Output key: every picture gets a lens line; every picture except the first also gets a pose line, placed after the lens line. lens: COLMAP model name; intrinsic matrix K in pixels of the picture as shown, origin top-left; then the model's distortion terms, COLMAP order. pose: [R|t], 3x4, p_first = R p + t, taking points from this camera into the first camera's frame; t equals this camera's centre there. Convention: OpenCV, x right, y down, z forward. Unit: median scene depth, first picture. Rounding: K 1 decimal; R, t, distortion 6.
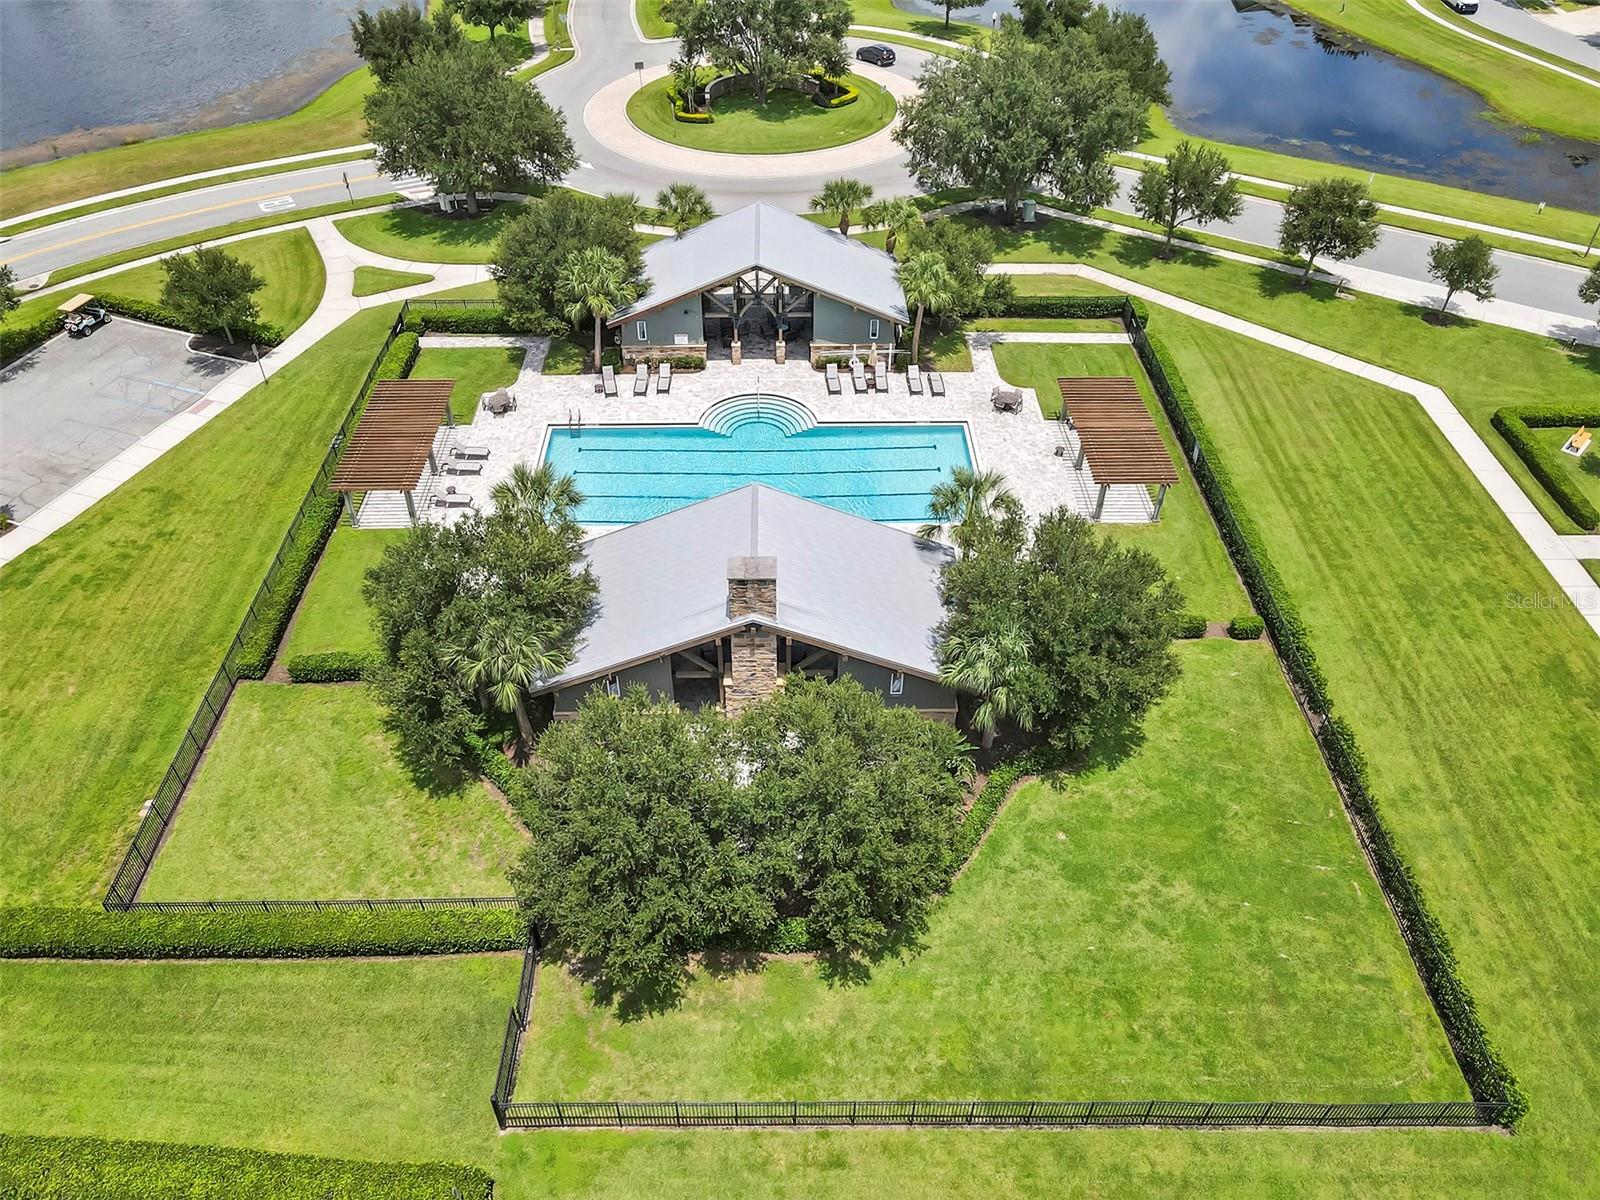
lens RADIAL K [[1177.5, 0, 791.7], [0, 1177.5, 596.6], [0, 0, 1]] dist [0.014611, 0.010658]
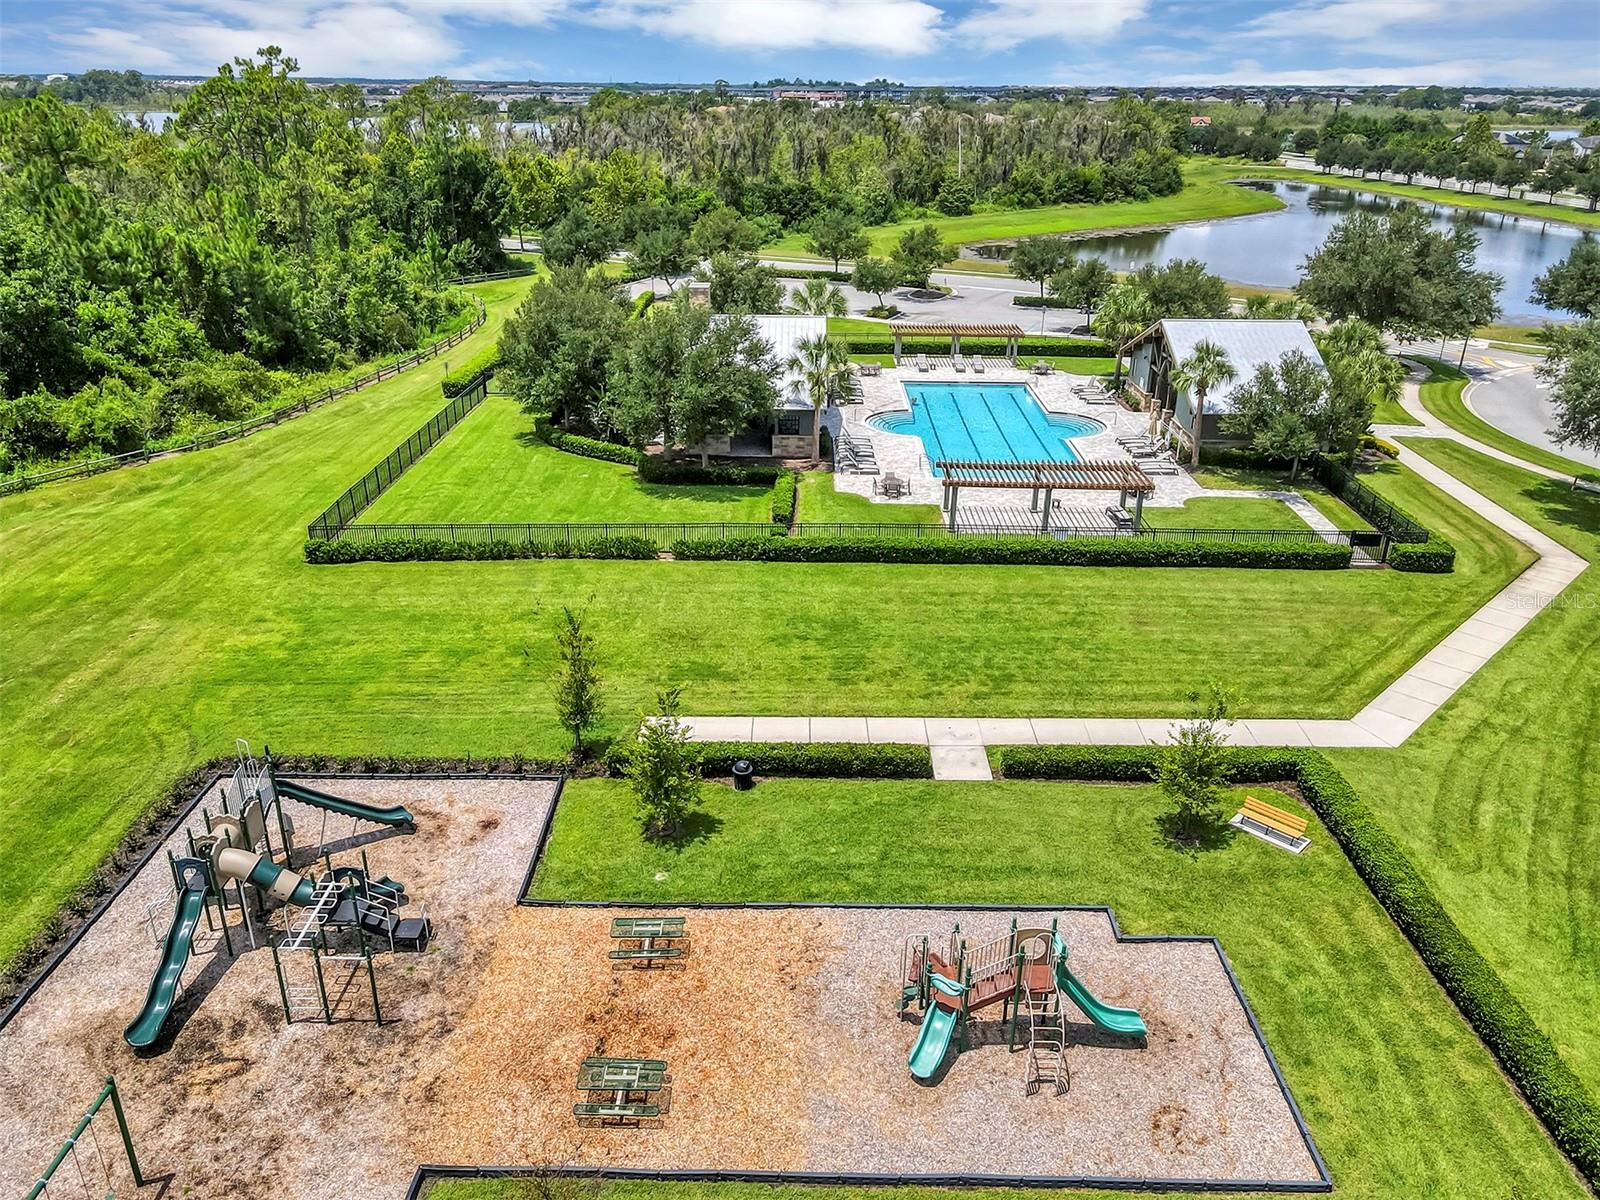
lens RADIAL K [[1177.5, 0, 791.7], [0, 1177.5, 596.6], [0, 0, 1]] dist [0.014611, 0.010658]
pose [[-0.025086, 0.398690, -0.916743, 1.032206], [-0.666862, 0.676509, 0.312461, -0.206682], [0.744759, 0.619179, 0.248900, 0.586622]]
